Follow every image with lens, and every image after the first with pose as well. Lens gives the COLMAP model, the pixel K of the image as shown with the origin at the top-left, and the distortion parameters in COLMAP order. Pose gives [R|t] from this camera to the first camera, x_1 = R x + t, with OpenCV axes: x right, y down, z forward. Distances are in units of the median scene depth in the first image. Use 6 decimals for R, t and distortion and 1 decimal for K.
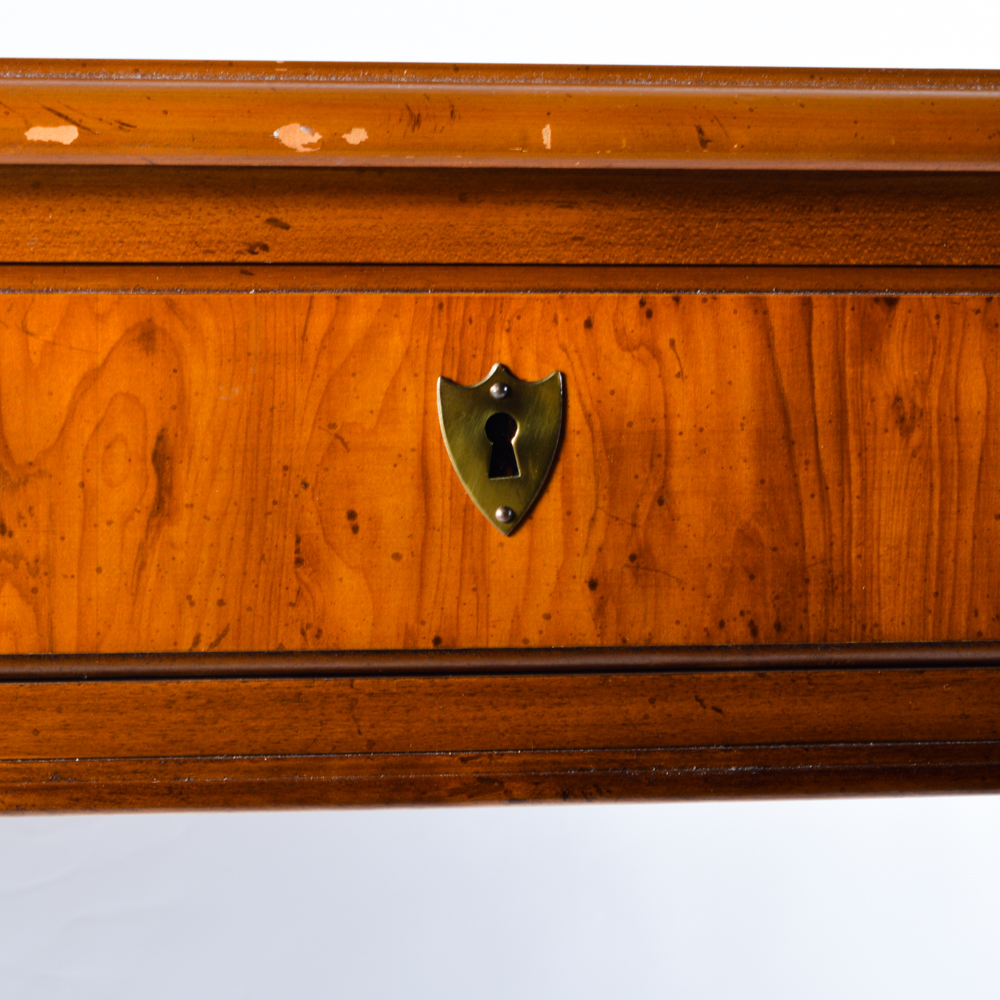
lens RADIAL K [[3368.1, 0, 500.0], [0, 3368.1, 500.0], [0, 0, 1]] dist [-0.095836, 0.825708]
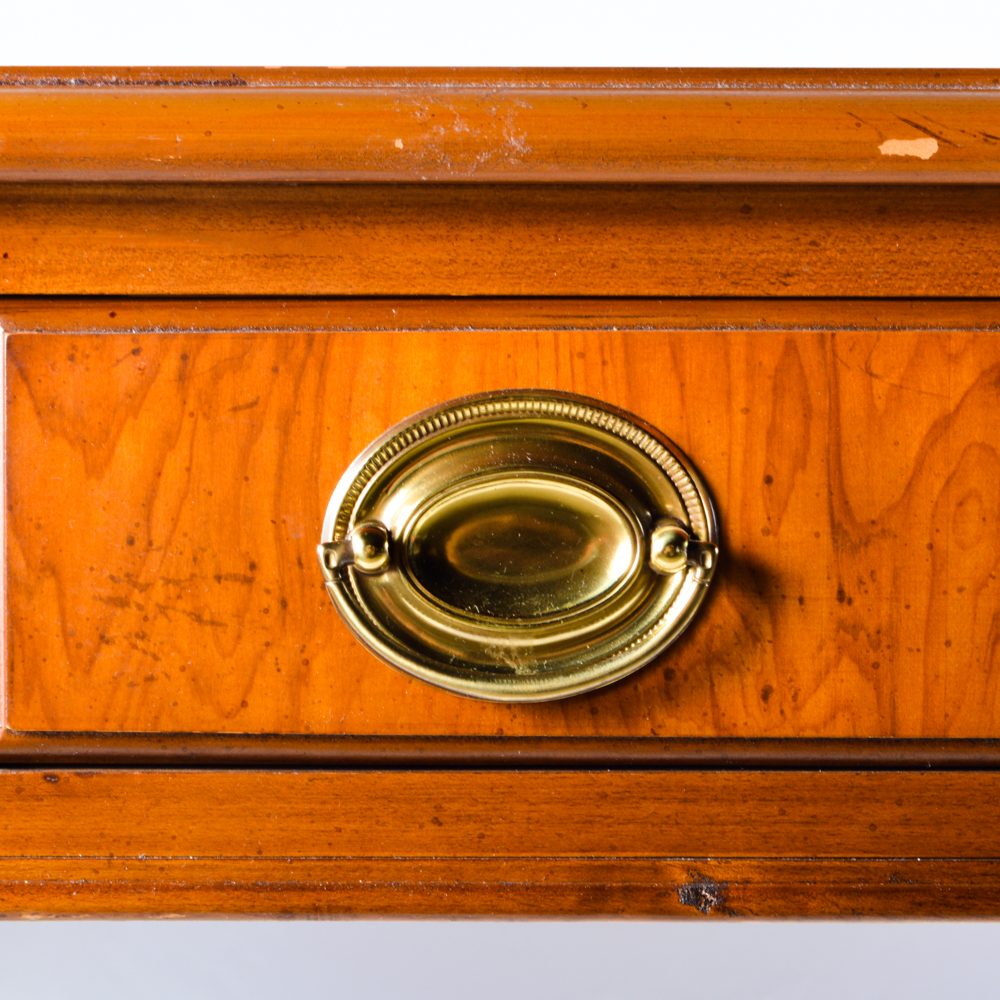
lens RADIAL K [[3368.1, 0, 500.0], [0, 3368.1, 500.0], [0, 0, 1]] dist [-0.095836, 0.825708]
pose [[0.987875, 0.000761, -0.155251, -0.098583], [-0.010711, 0.997940, -0.063258, 0.040528], [0.154883, 0.064153, 0.985848, 0.106812]]
